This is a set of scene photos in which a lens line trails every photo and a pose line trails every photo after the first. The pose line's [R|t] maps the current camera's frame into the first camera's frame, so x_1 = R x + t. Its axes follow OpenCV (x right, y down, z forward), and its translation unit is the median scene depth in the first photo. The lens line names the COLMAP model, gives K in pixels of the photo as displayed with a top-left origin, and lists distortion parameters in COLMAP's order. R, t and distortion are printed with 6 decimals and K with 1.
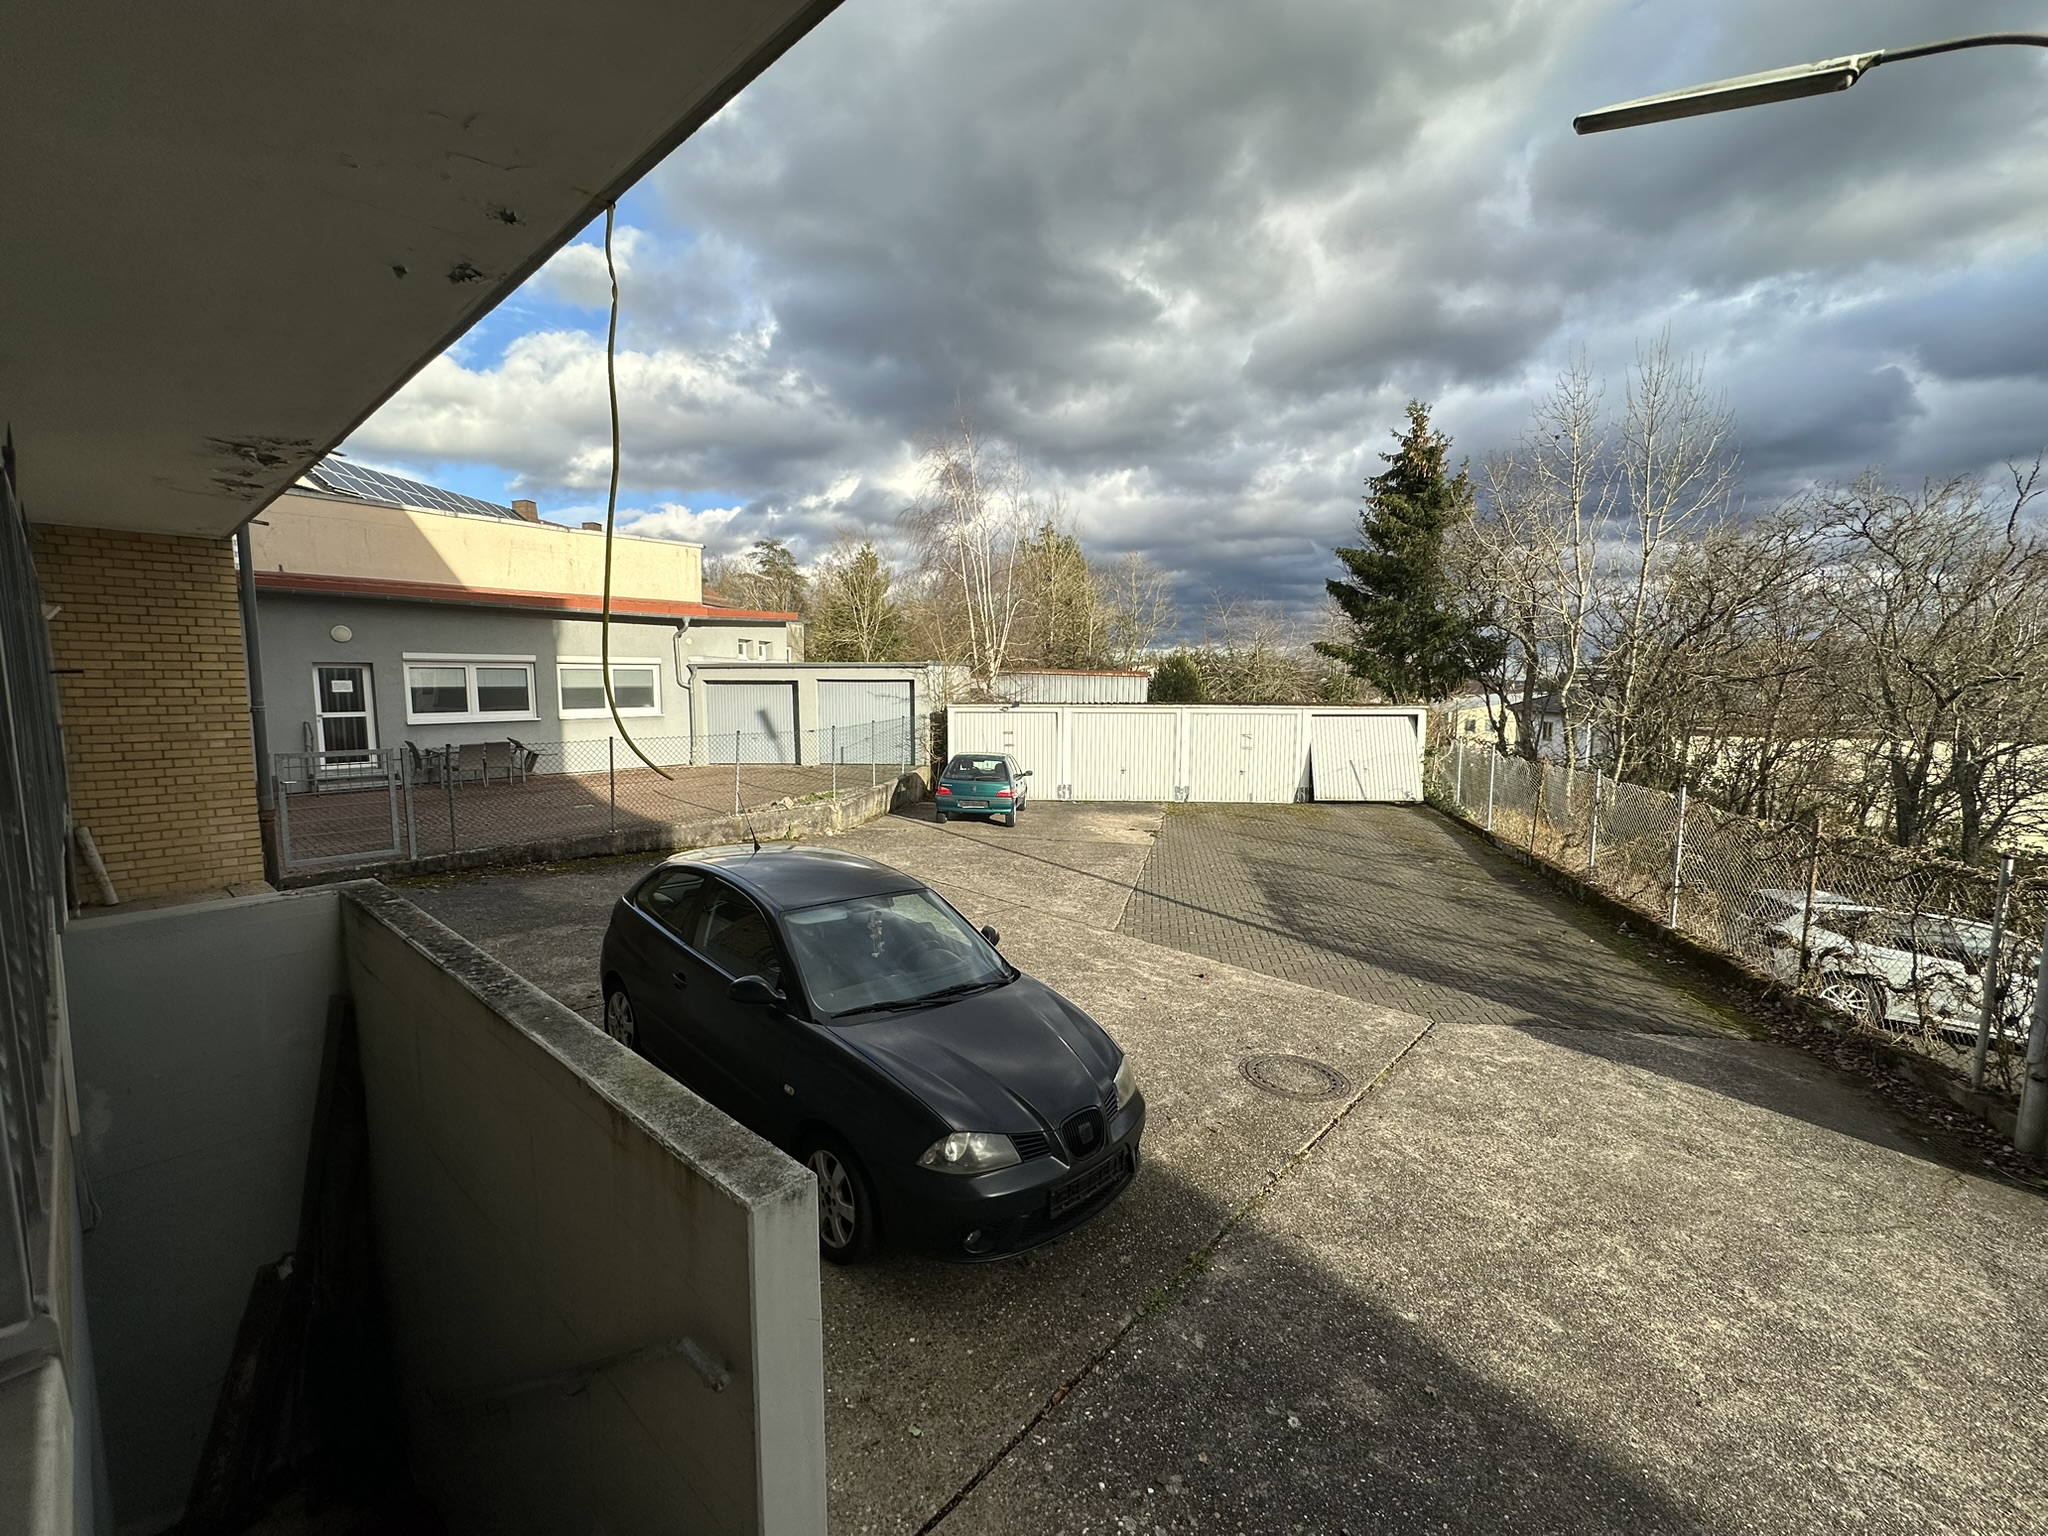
lens RADIAL K [[812.9, 0, 1016.4], [0, 812.9, 769.6], [0, 0, 1]] dist [-0.004725, -0.000473]
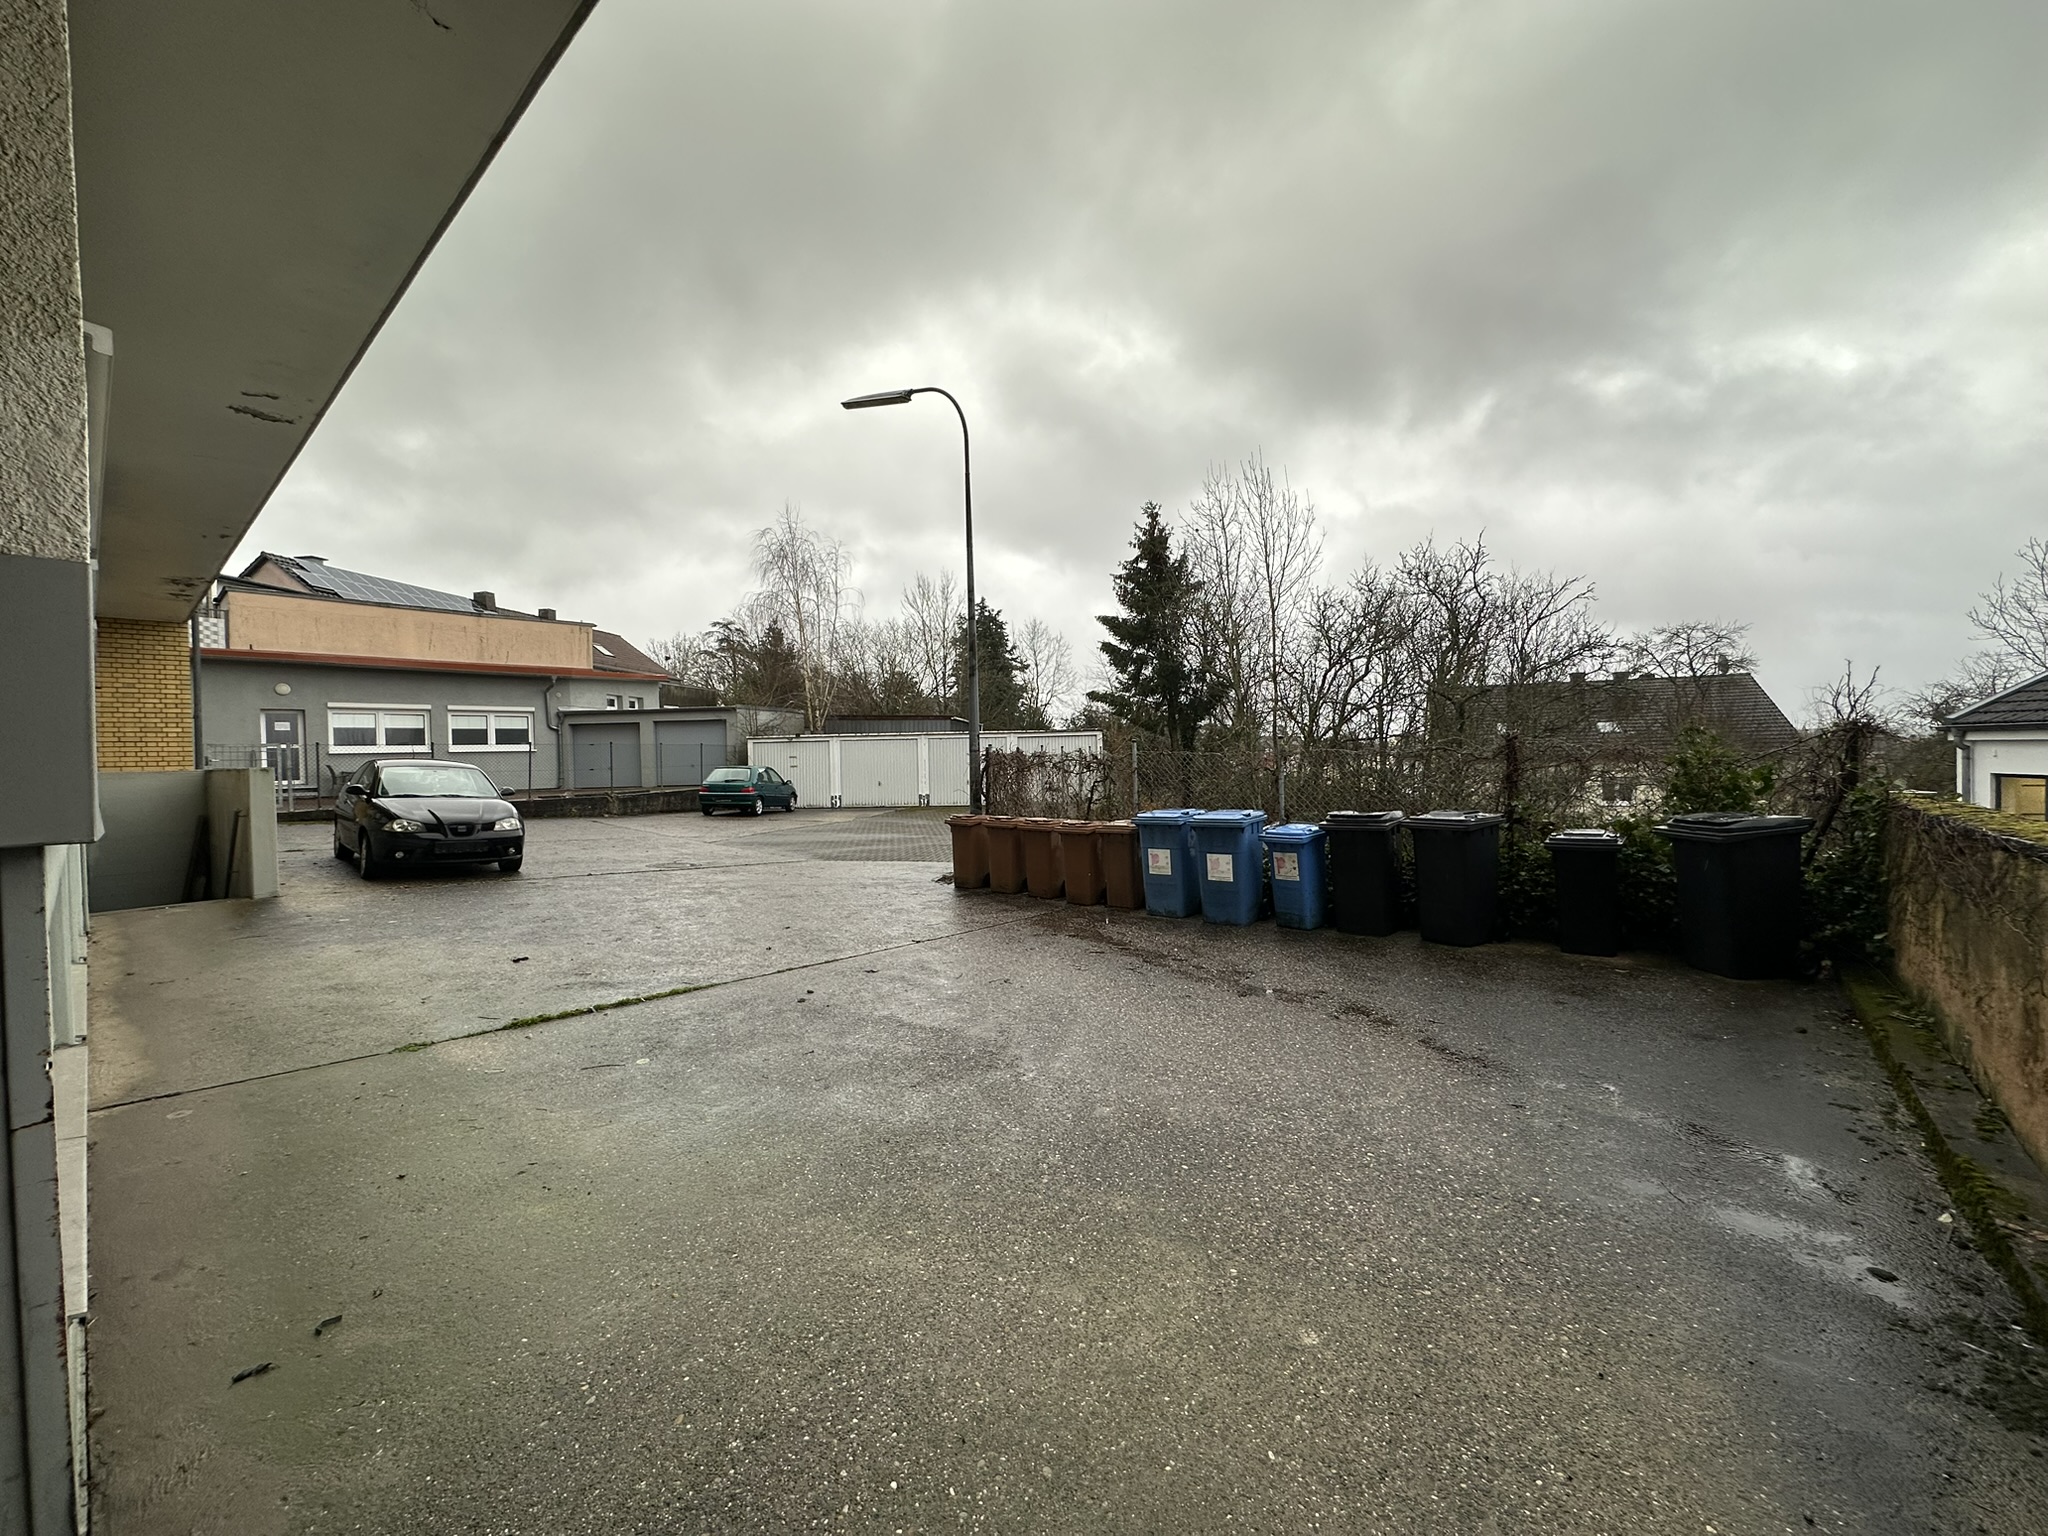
lens RADIAL K [[812.9, 0, 1023.1], [0, 812.9, 769.3], [0, 0, 1]] dist [-0.004725, -0.000473]
pose [[0.999753, -0.022138, -0.001932, 0.329157], [0.021879, 0.995790, -0.089009, 0.090038], [0.003894, 0.088945, 0.996029, -0.281508]]
